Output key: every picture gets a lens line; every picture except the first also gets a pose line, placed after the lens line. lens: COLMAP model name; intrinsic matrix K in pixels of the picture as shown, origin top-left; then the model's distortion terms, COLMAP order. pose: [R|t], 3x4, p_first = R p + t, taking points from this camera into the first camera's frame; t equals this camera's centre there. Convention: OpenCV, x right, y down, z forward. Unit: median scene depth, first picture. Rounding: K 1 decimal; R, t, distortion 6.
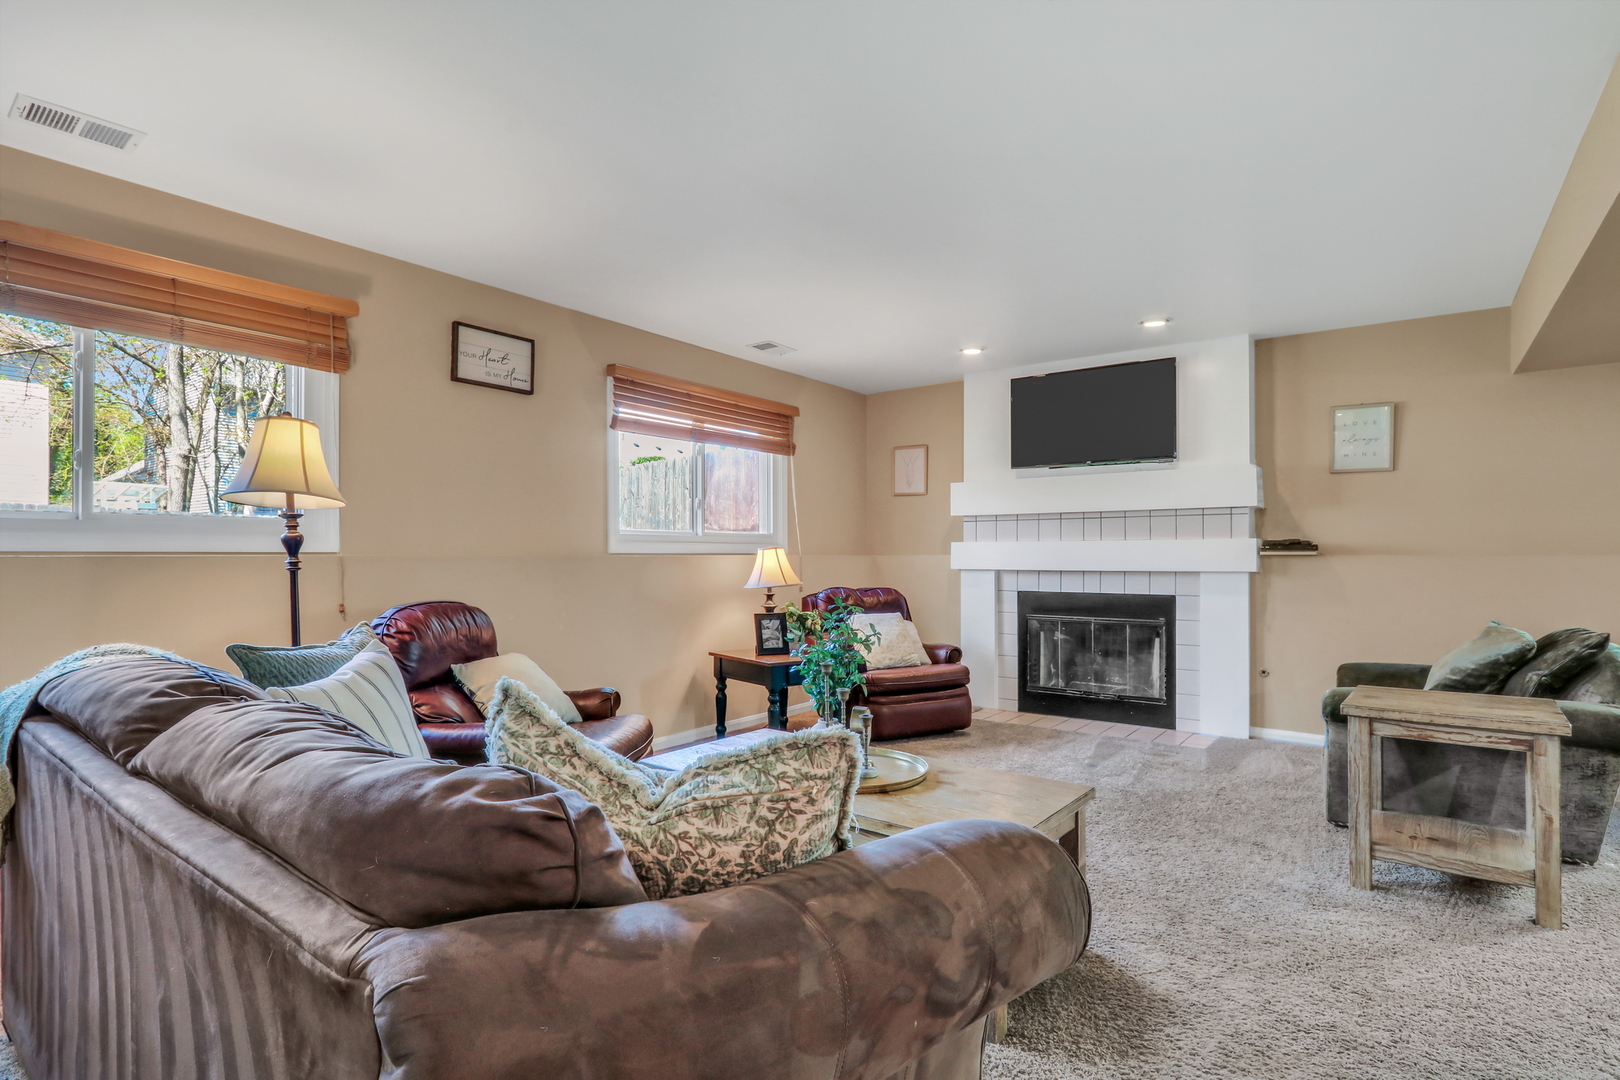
lens RADIAL K [[848.7, 0, 863.5], [0, 848.7, 561.0], [0, 0, 1]] dist [-0.000826, -0.000068]
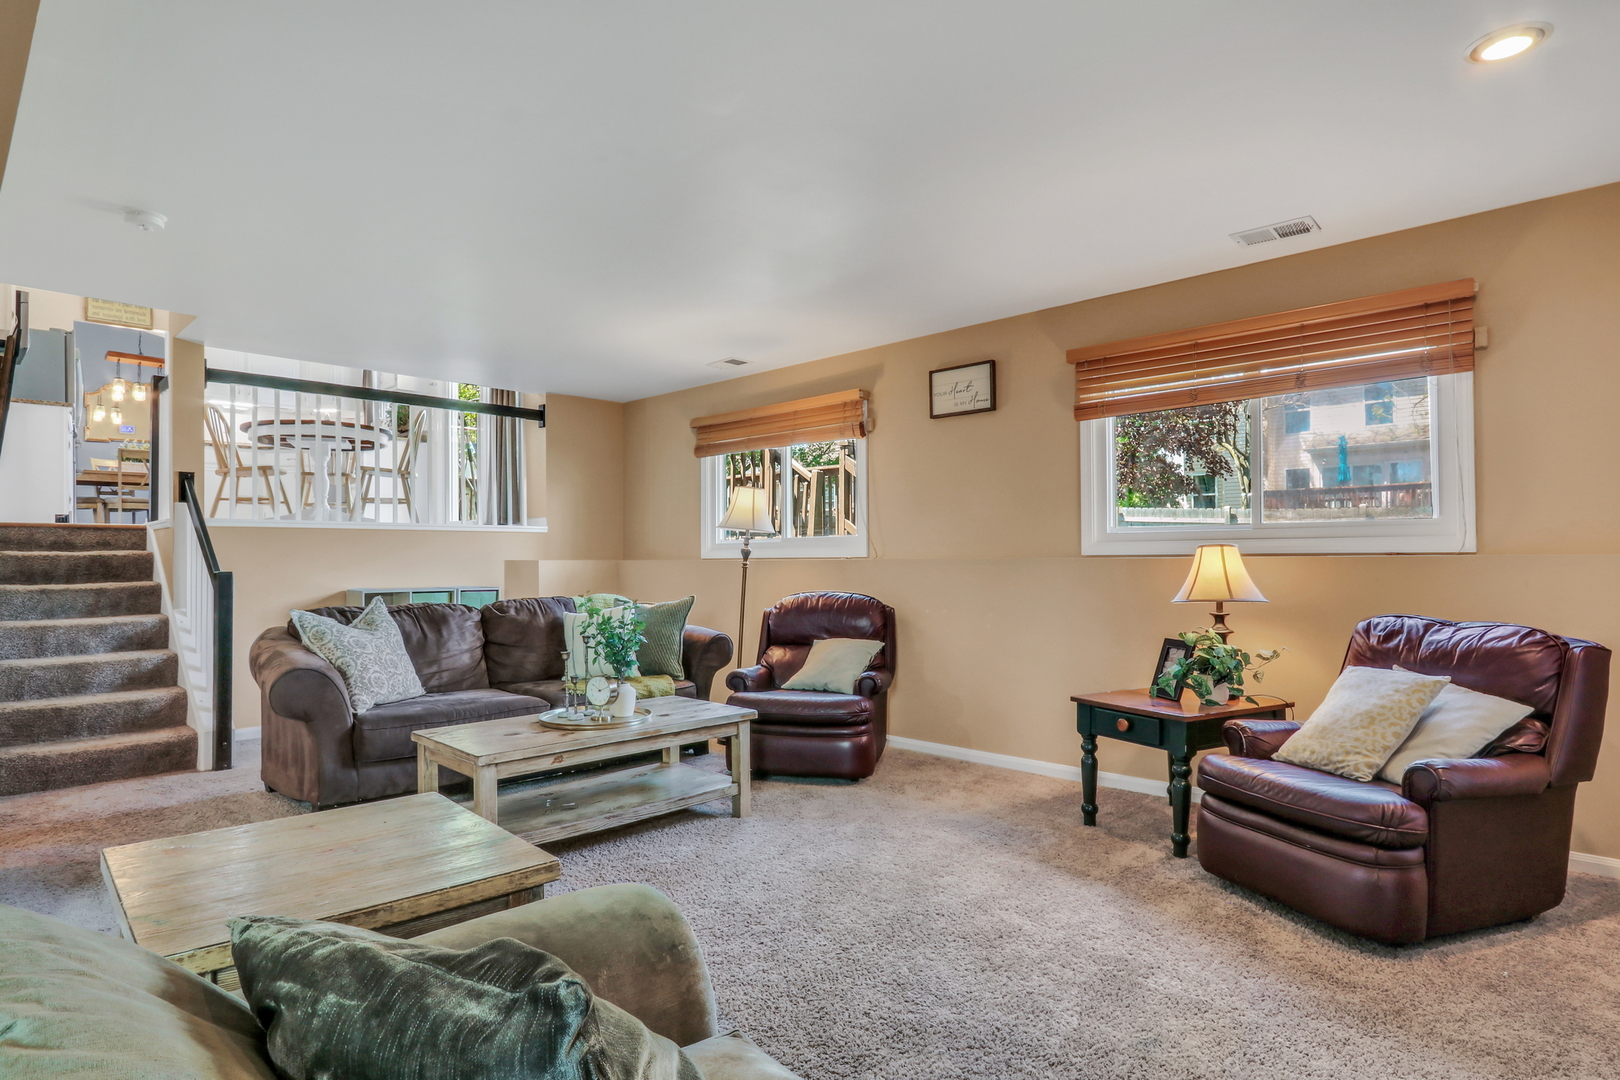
lens RADIAL K [[885.7, 0, 810.0], [0, 885.7, 540.0], [0, 0, 1]] dist [0.002029, 0.001773]
pose [[-0.177171, -0.011724, -0.984110, 0.774828], [0.008124, 0.999878, -0.013374, -0.015708], [0.984147, -0.010364, -0.177054, 0.974205]]
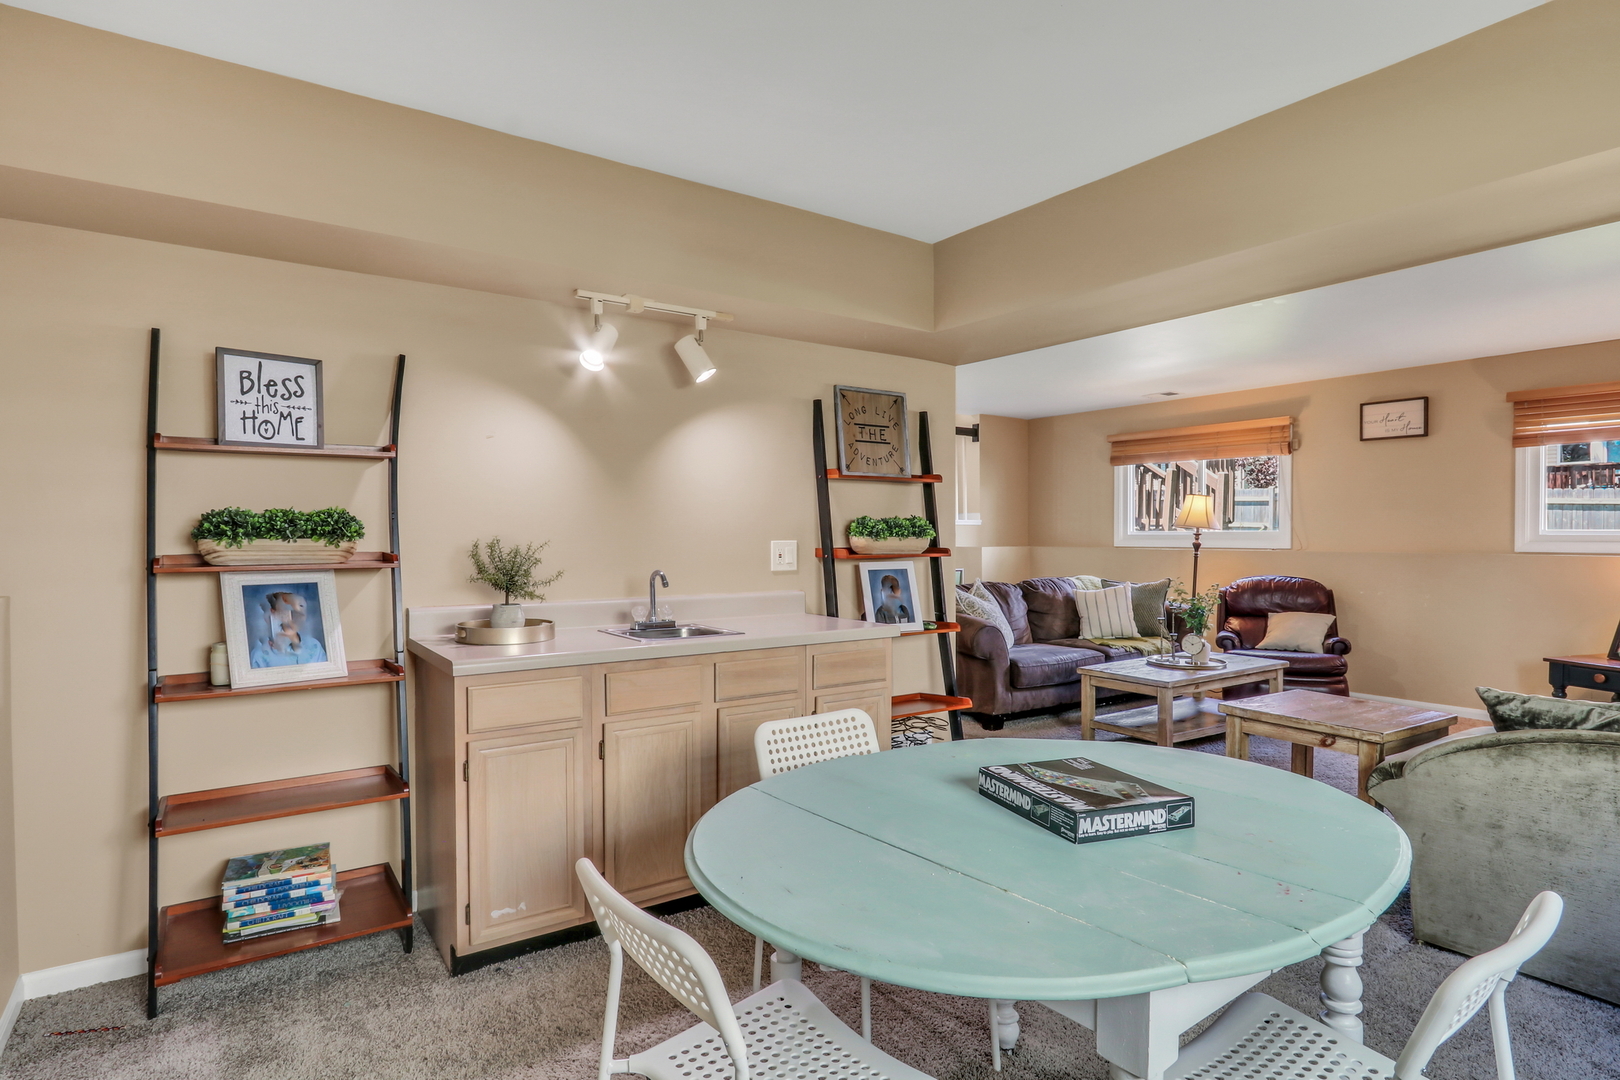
lens RADIAL K [[885.7, 0, 810.0], [0, 885.7, 540.0], [0, 0, 1]] dist [0.002029, 0.001773]
pose [[-0.338575, 0.019130, -0.940745, 1.333003], [0.006671, 0.999817, 0.017930, -0.058938], [0.940916, -0.000205, -0.338641, 0.544562]]
